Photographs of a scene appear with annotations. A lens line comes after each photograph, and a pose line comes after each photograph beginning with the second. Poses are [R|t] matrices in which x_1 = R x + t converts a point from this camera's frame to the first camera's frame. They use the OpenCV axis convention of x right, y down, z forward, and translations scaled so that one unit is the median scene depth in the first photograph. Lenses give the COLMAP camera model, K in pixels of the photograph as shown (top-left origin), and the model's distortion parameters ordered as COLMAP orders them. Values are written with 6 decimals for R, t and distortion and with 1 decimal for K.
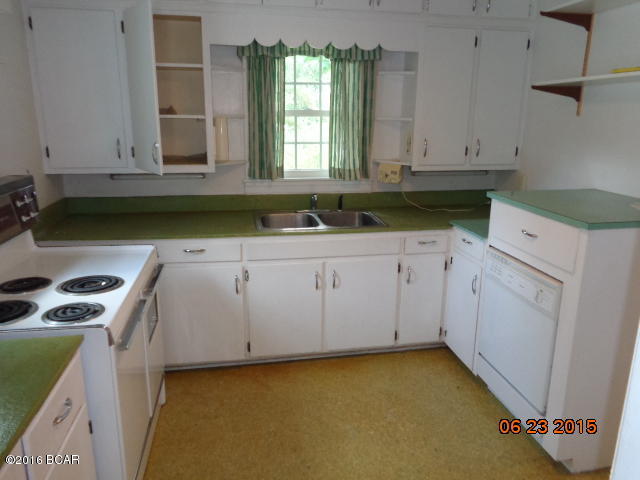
lens RADIAL K [[454.5, 0, 319.7], [0, 454.5, 228.3], [0, 0, 1]] dist [0.003682, 0.001288]
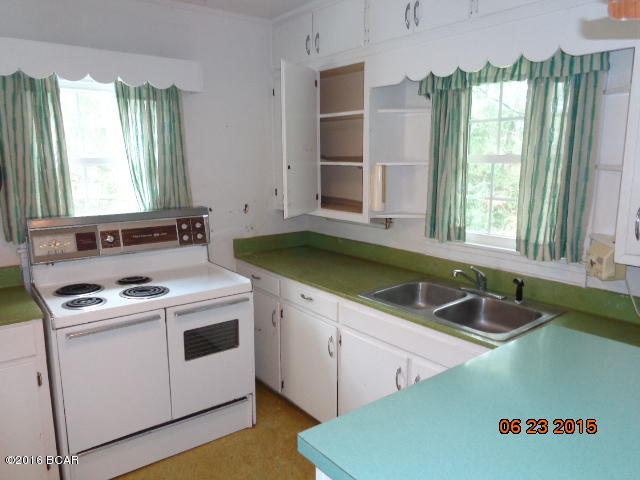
lens RADIAL K [[464.6, 0, 320.0], [0, 464.6, 240.0], [0, 0, 1]] dist [-0.041244, 0.001451]
pose [[0.472193, 0.143050, -0.869811, 0.521556], [-0.200265, 0.978351, 0.052183, -0.113507], [0.858445, 0.149553, 0.490619, 0.438070]]
